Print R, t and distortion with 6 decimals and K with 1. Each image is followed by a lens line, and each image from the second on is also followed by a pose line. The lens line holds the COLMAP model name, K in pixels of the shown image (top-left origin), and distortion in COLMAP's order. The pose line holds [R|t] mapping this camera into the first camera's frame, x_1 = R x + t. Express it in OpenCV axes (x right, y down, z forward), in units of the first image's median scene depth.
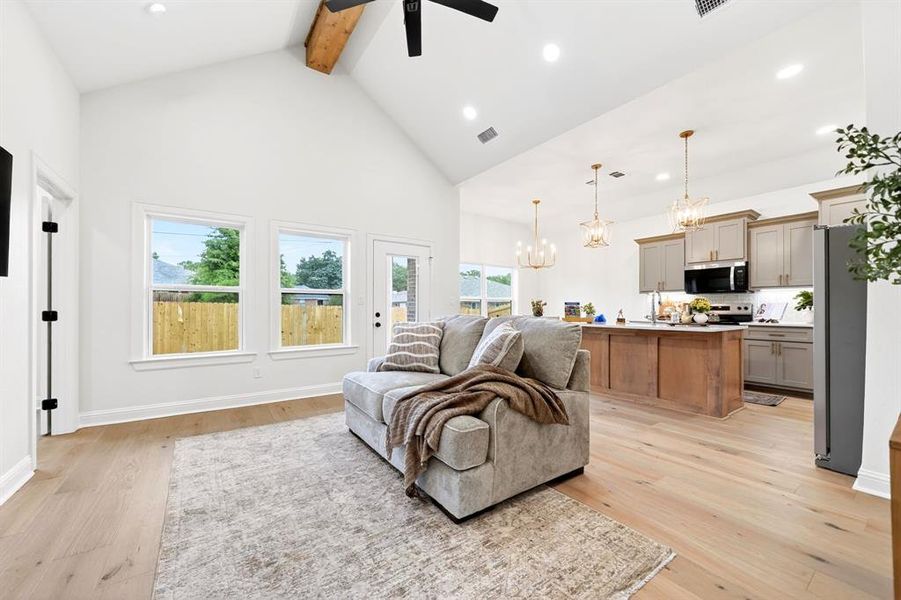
lens RADIAL K [[349.2, 0, 448.6], [0, 349.2, 308.5], [0, 0, 1]] dist [-0.002544, -0.000266]
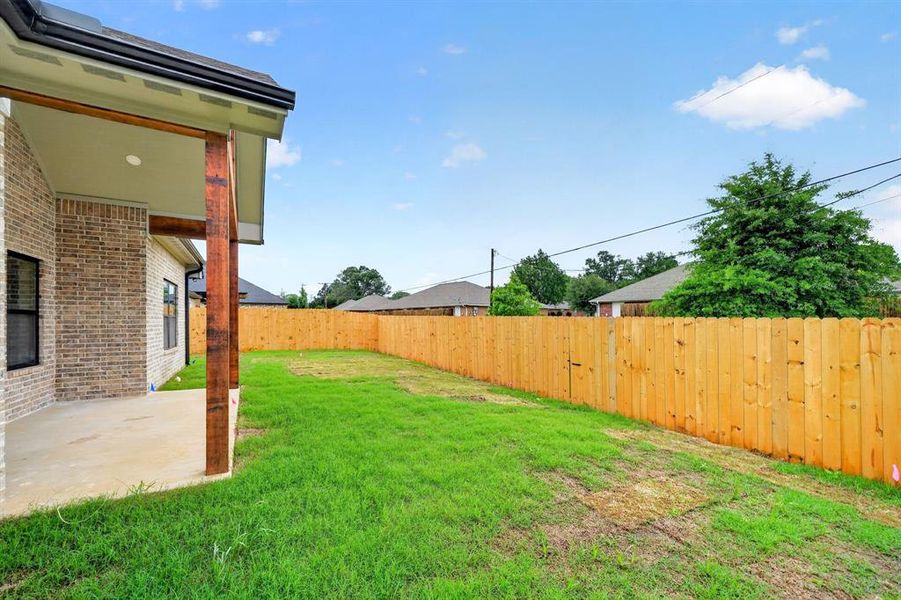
lens RADIAL K [[354.4, 0, 444.8], [0, 354.4, 319.2], [0, 0, 1]] dist [-0.001962, -0.000098]
pose [[-0.092805, -0.007453, -0.995656, 0.289053], [0.005318, 0.999954, -0.007981, -0.009505], [0.995670, -0.006035, -0.092761, 1.969899]]
